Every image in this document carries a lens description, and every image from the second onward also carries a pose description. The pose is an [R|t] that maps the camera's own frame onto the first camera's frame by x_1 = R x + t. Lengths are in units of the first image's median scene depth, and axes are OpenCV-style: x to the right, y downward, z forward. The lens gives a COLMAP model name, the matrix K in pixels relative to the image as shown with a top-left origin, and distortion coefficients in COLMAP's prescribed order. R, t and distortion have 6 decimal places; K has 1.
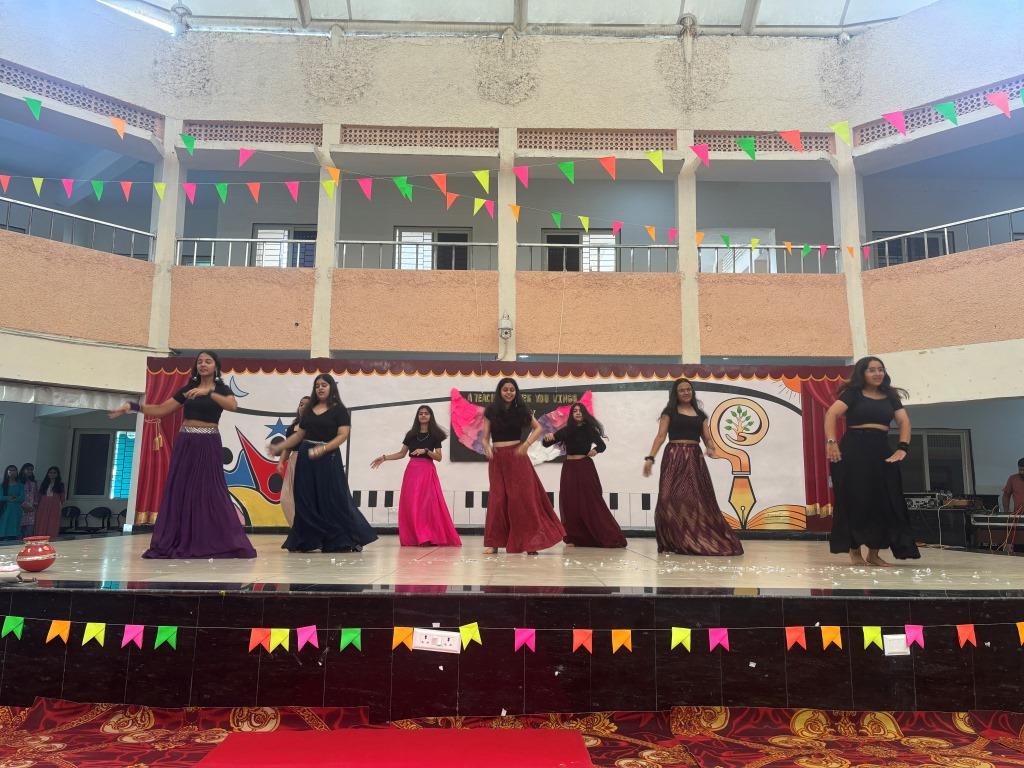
lens RADIAL K [[788.1, 0, 516.2], [0, 788.1, 387.7], [0, 0, 1]] dist [0.035116, -0.022051]
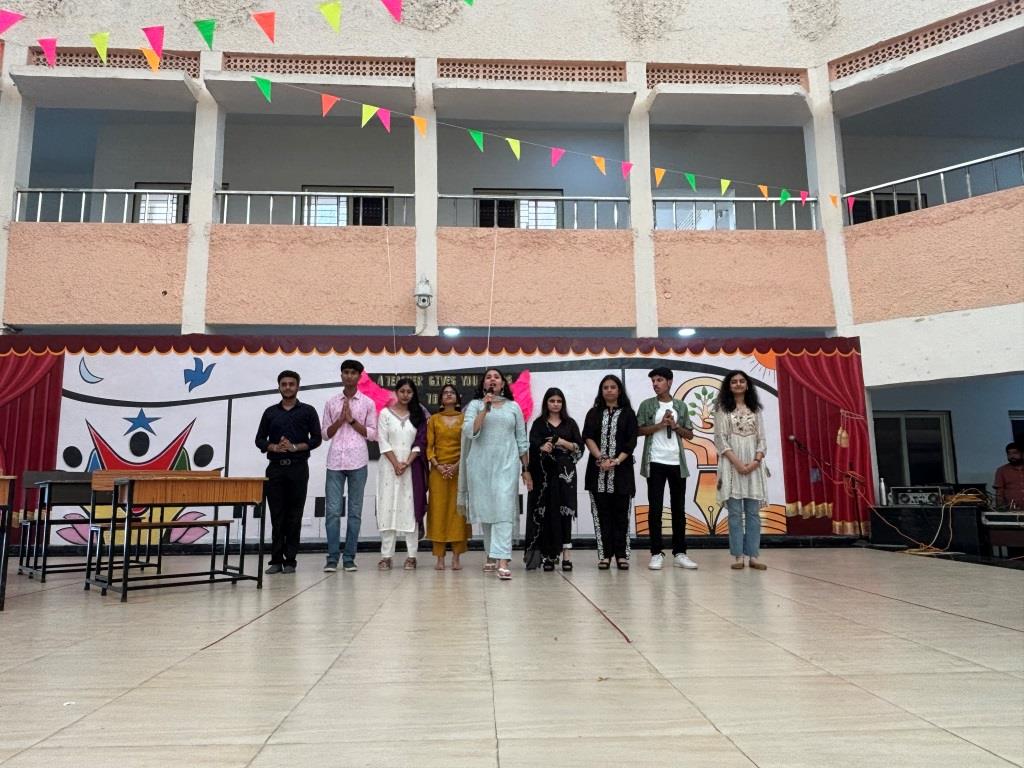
lens RADIAL K [[713.4, 0, 514.7], [0, 713.4, 387.3], [0, 0, 1]] dist [-0.003484, -0.015147]
pose [[0.998249, -0.012386, 0.057836, 0.036195], [0.011814, 0.999878, 0.010219, 0.013317], [-0.057955, -0.009518, 0.998274, 0.249605]]
